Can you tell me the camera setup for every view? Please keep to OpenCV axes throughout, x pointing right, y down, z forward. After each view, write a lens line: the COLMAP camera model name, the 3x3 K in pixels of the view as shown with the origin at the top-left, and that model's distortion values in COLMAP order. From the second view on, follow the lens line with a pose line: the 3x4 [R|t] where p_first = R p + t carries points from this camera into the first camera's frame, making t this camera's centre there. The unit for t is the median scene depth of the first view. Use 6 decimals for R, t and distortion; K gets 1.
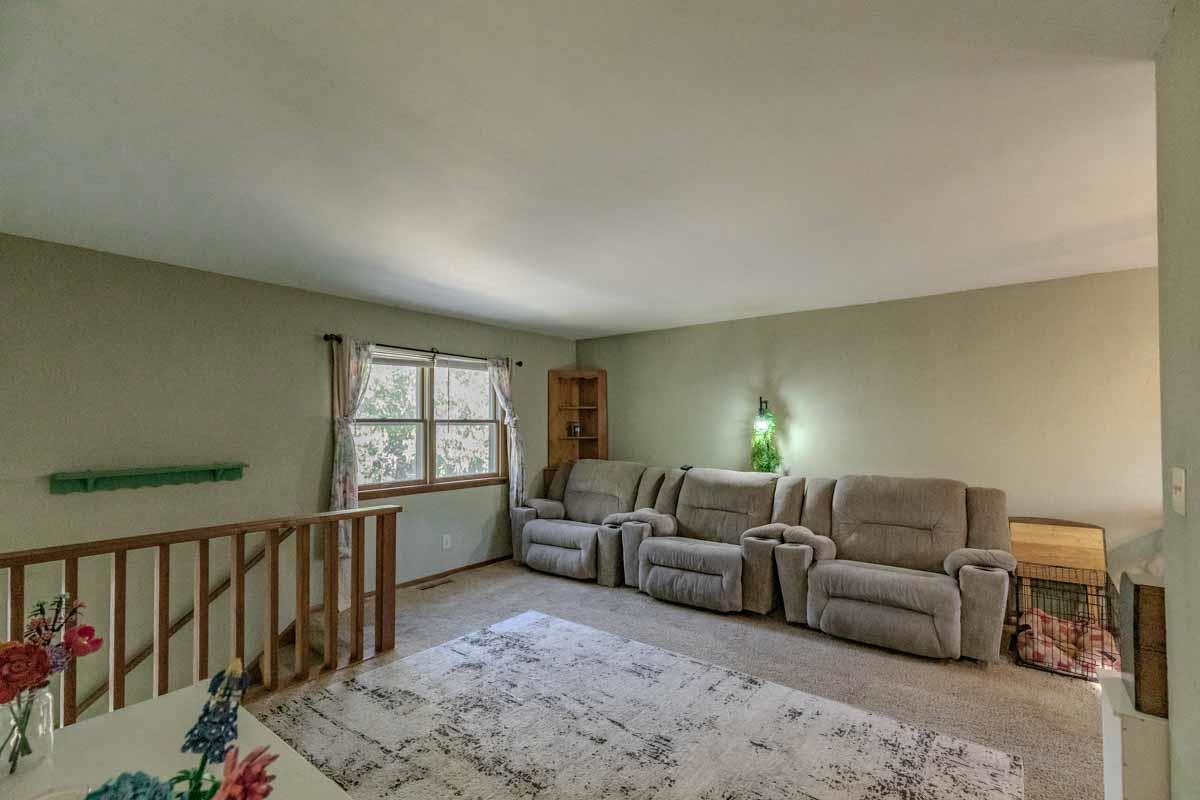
lens RADIAL K [[537.3, 0, 604.7], [0, 537.3, 409.8], [0, 0, 1]] dist [0.007863, -0.000570]
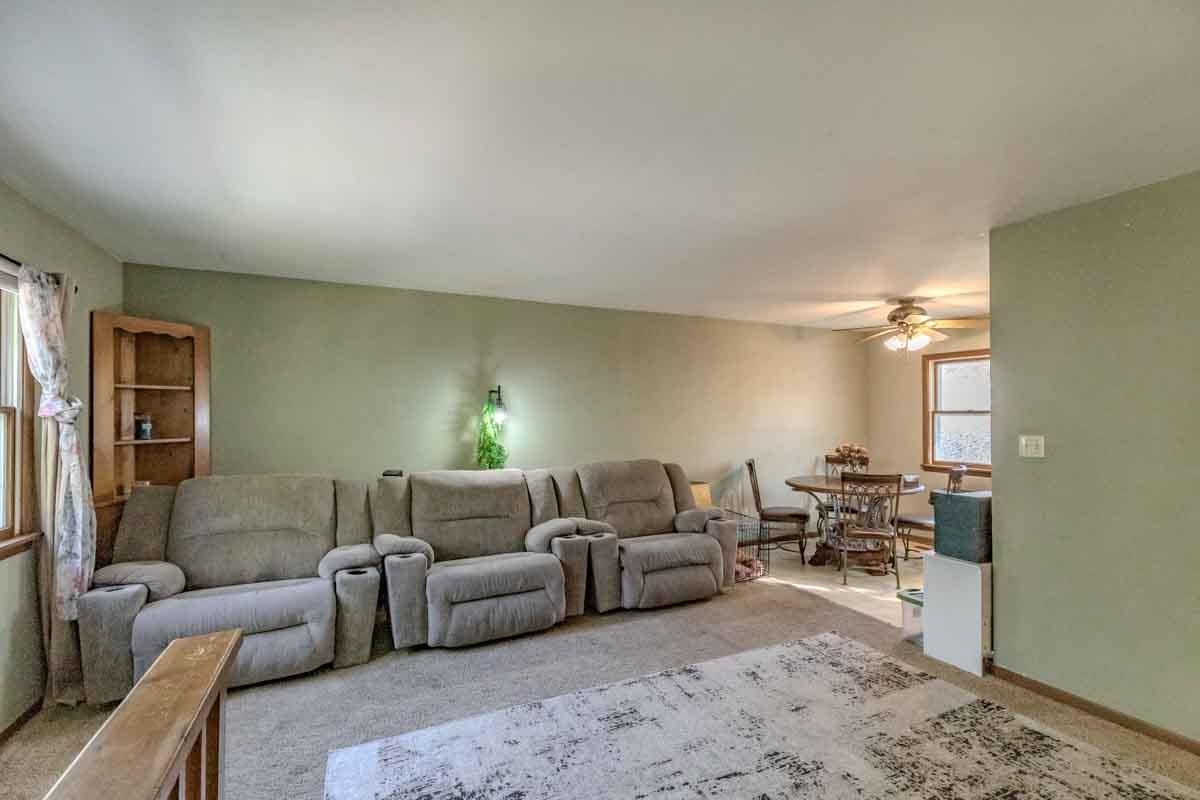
lens RADIAL K [[537.3, 0, 604.7], [0, 537.3, 409.8], [0, 0, 1]] dist [0.007863, -0.000570]
pose [[0.455335, 0.009341, 0.890271, -0.483502], [-0.020482, 0.999790, -0.000015, 0.014836], [-0.890084, -0.018228, 0.455431, 0.482135]]
